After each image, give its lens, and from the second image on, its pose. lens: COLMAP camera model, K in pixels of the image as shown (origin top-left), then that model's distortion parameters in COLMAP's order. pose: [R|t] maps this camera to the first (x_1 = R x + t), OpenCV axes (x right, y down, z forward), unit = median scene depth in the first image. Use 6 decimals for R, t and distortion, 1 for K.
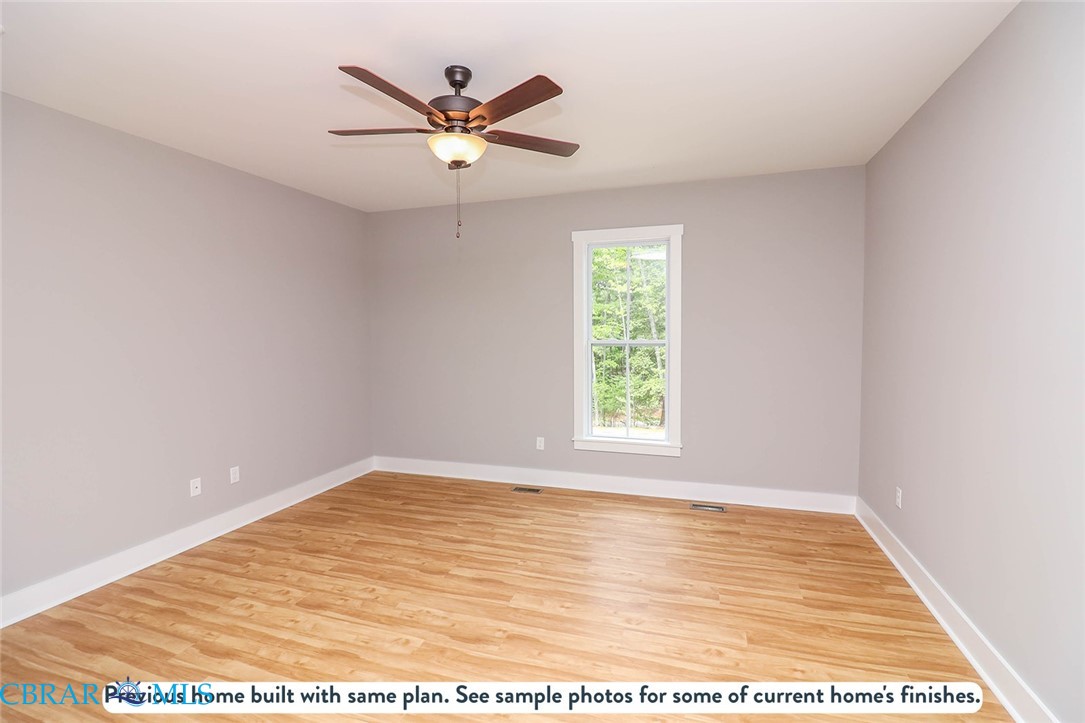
lens RADIAL K [[497.6, 0, 543.7], [0, 497.6, 353.1], [0, 0, 1]] dist [0.000207, -0.011915]
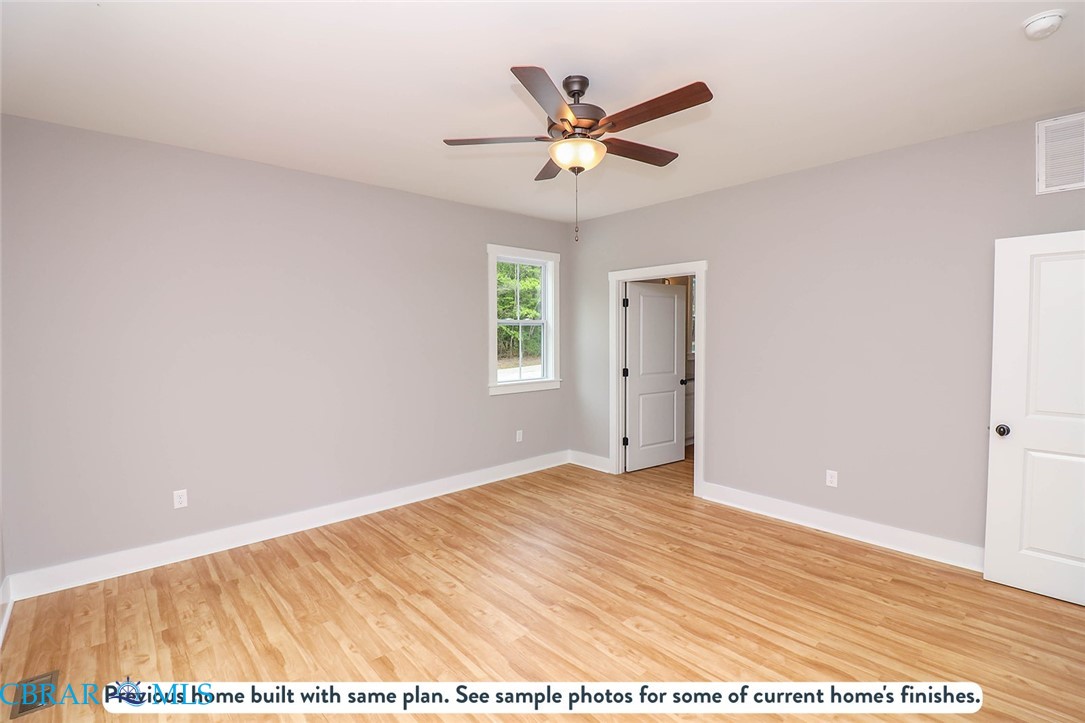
lens RADIAL K [[497.6, 0, 543.7], [0, 497.6, 353.1], [0, 0, 1]] dist [0.000207, -0.011915]
pose [[-0.869381, -0.004018, 0.494126, -0.611125], [0.036769, 0.996669, 0.072797, -0.086898], [-0.492773, 0.081456, -0.866337, 1.933639]]
